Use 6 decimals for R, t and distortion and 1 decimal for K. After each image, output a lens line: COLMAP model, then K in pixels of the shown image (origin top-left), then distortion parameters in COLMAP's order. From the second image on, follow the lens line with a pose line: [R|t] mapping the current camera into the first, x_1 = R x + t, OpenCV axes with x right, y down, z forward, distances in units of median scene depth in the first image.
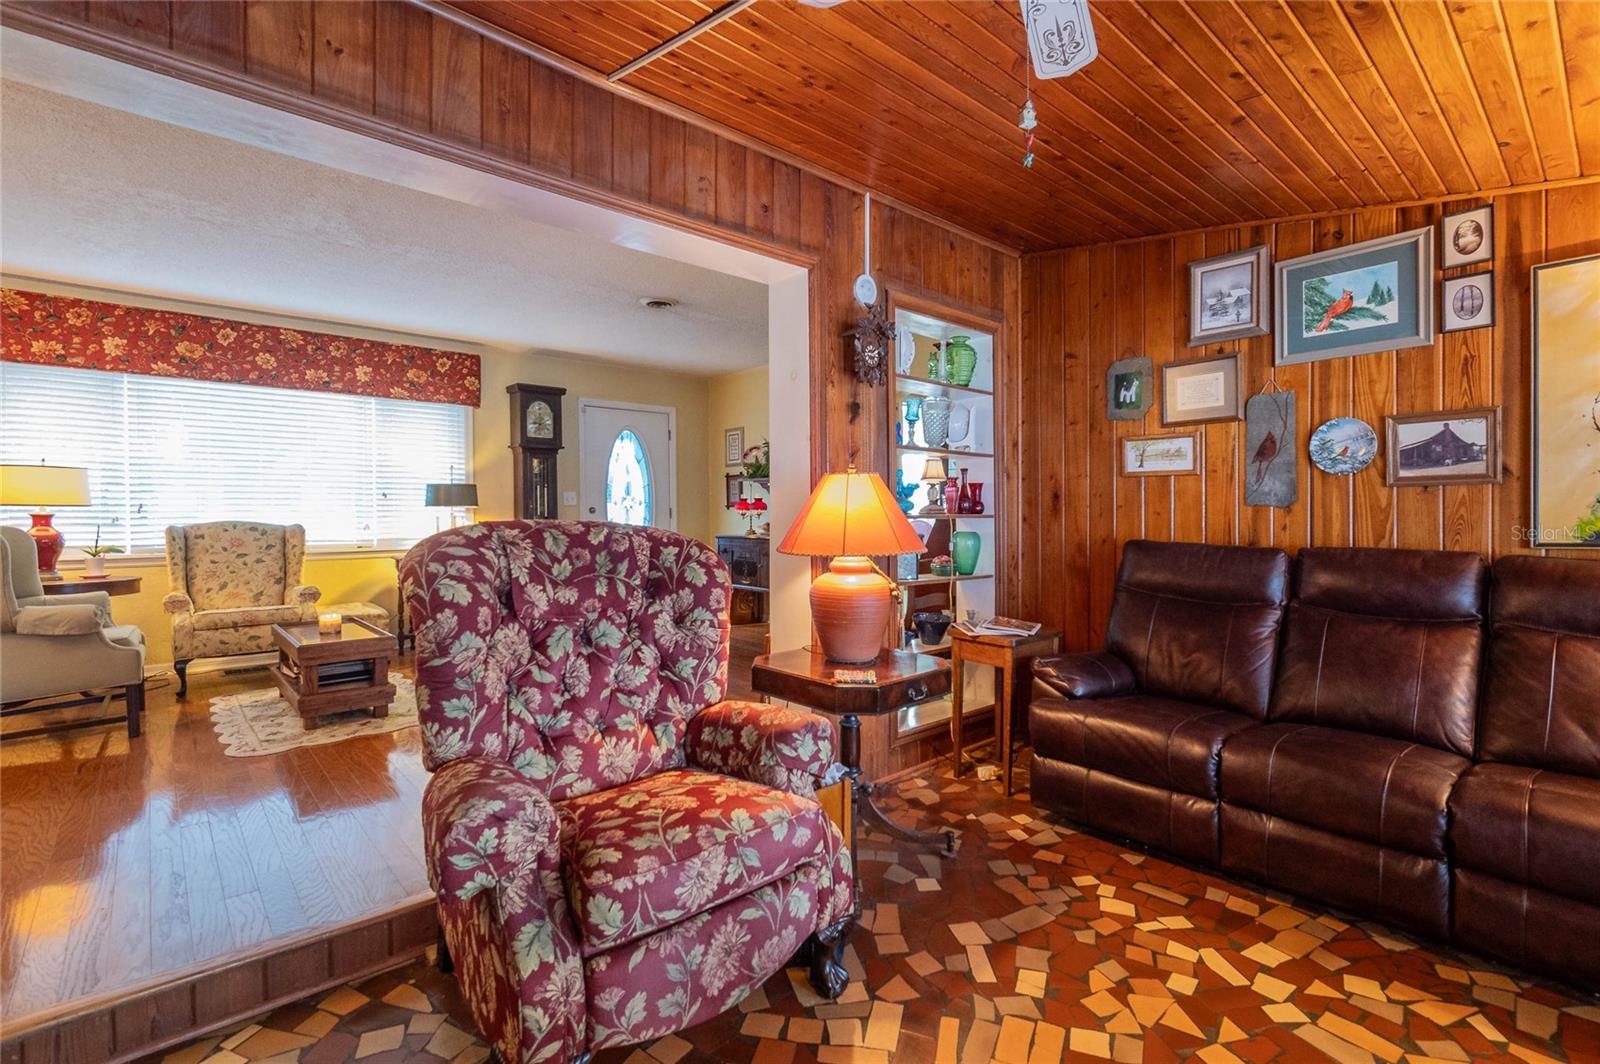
lens RADIAL K [[721.8, 0, 803.4], [0, 721.8, 524.0], [0, 0, 1]] dist [0.004567, -0.007544]
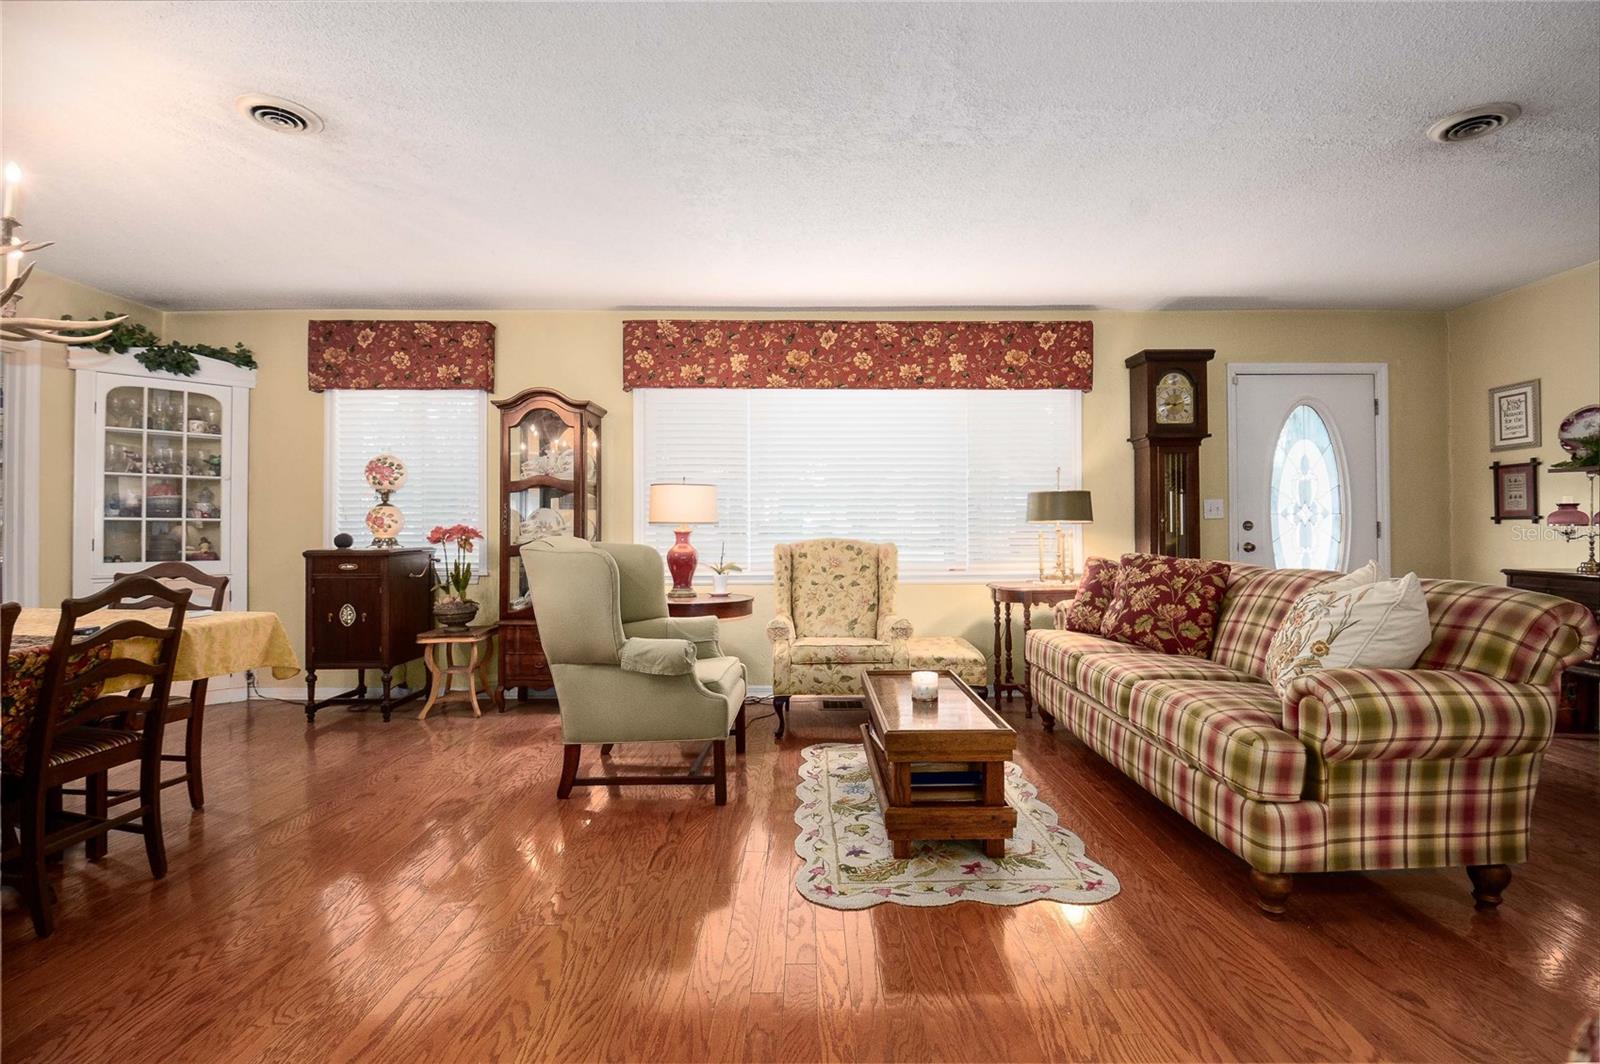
lens RADIAL K [[721.8, 0, 801.7], [0, 721.8, 528.6], [0, 0, 1]] dist [0.004567, -0.007544]
pose [[0.740432, 0.000880, -0.672131, -0.287792], [-0.010700, 0.999888, -0.010478, -0.010111], [0.672046, 0.014951, 0.740358, 0.419158]]
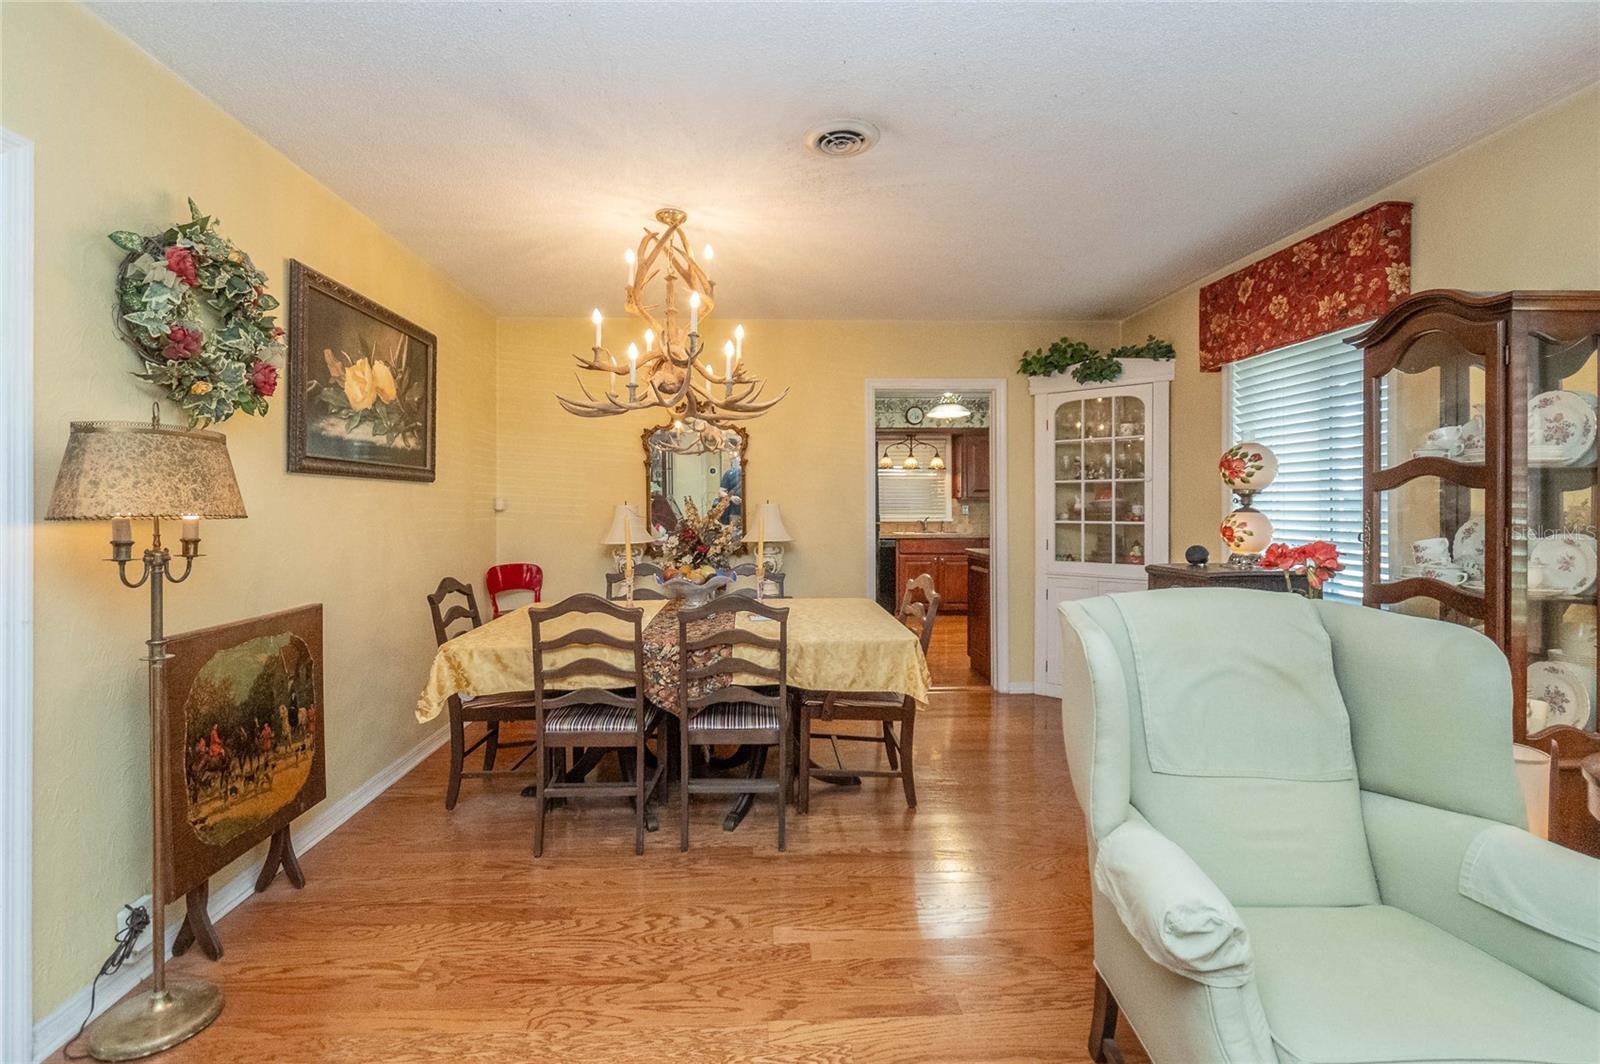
lens RADIAL K [[721.8, 0, 703.9], [0, 721.8, 510.1], [0, 0, 1]] dist [0.004567, -0.007544]
pose [[-0.620328, 0.006639, -0.784314, -0.451243], [-0.005955, 0.999895, 0.013174, -0.057634], [0.784320, 0.012843, -0.620224, 0.829372]]
